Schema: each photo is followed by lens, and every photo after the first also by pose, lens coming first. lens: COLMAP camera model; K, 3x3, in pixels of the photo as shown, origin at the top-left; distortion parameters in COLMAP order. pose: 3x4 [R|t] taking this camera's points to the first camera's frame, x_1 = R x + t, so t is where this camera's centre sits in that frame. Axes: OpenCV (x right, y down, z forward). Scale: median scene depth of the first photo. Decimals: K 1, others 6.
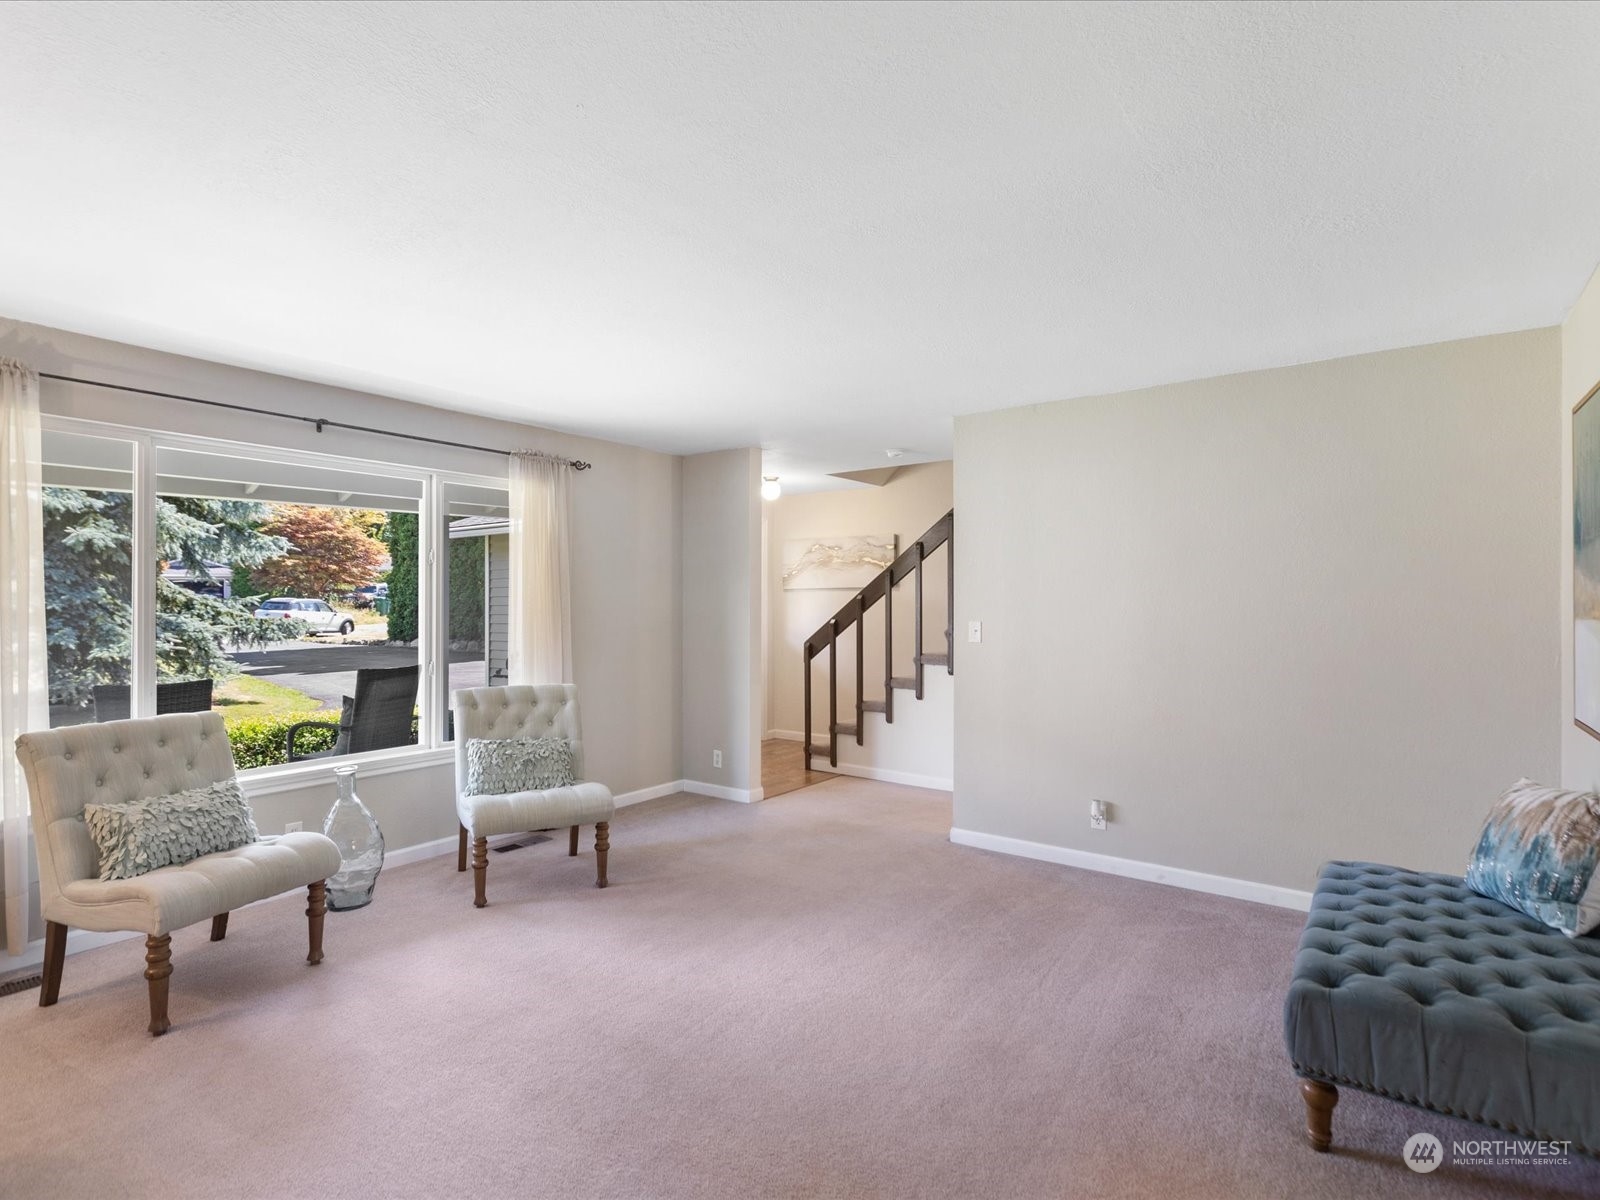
lens RADIAL K [[804.9, 0, 818.8], [0, 804.9, 600.4], [0, 0, 1]] dist [-0.001248, 0.002829]
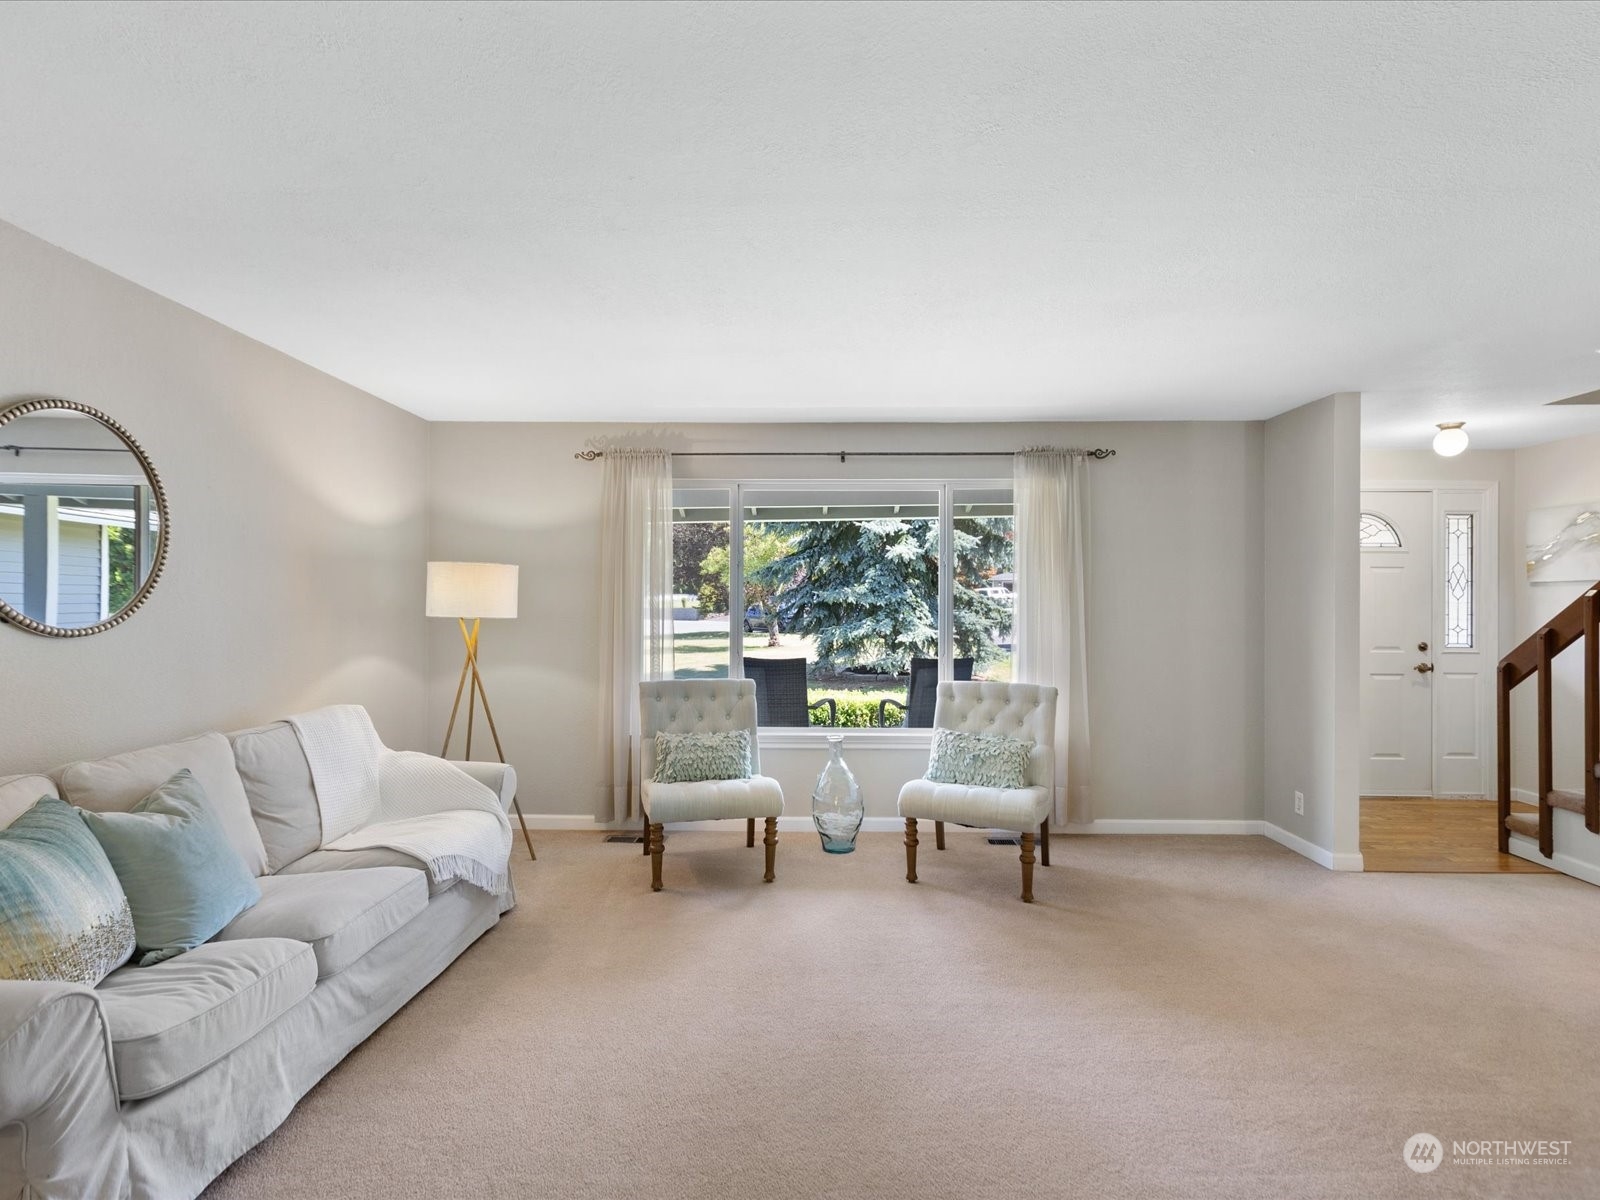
lens RADIAL K [[814.1, 0, 802.4], [0, 814.1, 591.0], [0, 0, 1]] dist [-0.005505, 0.000563]
pose [[0.568788, -0.008122, -0.822444, 0.215691], [-0.000537, 0.999947, -0.010247, 0.000754], [0.822484, 0.006270, 0.568754, 0.139580]]
